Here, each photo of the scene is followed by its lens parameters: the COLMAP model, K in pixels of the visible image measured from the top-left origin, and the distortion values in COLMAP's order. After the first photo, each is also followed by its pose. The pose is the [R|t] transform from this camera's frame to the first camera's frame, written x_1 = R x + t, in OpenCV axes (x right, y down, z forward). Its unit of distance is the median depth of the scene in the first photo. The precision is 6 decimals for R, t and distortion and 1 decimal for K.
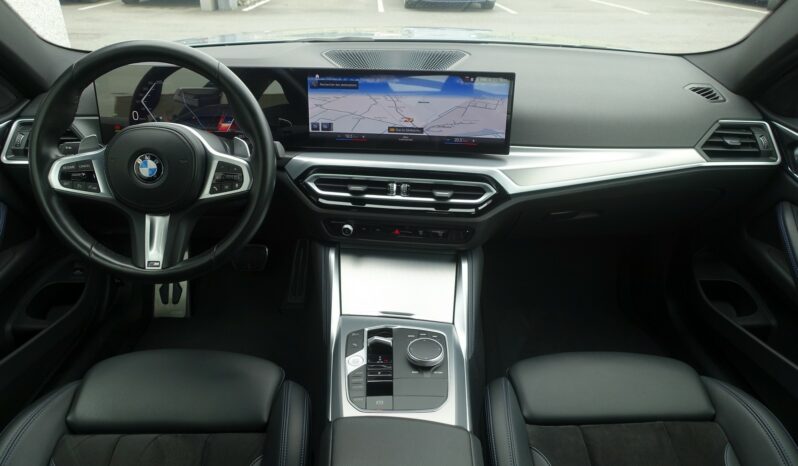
lens RADIAL K [[548.1, 0, 399.7], [0, 548.1, 228.0], [0, 0, 1]] dist [-0.007188, -0.000525]
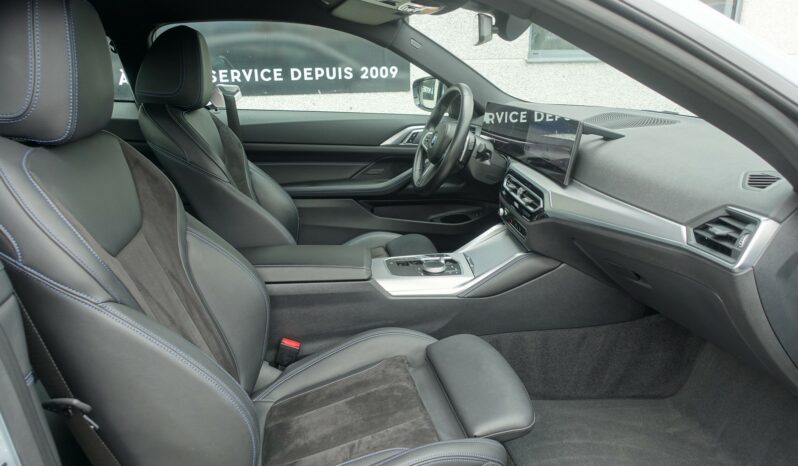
lens RADIAL K [[548.1, 0, 400.8], [0, 548.1, 232.3], [0, 0, 1]] dist [-0.007188, -0.000525]
pose [[0.174250, 0.275788, -0.945292, 1.344749], [-0.451002, 0.875723, 0.172356, -0.085146], [0.875348, 0.396296, 0.276976, 0.368835]]
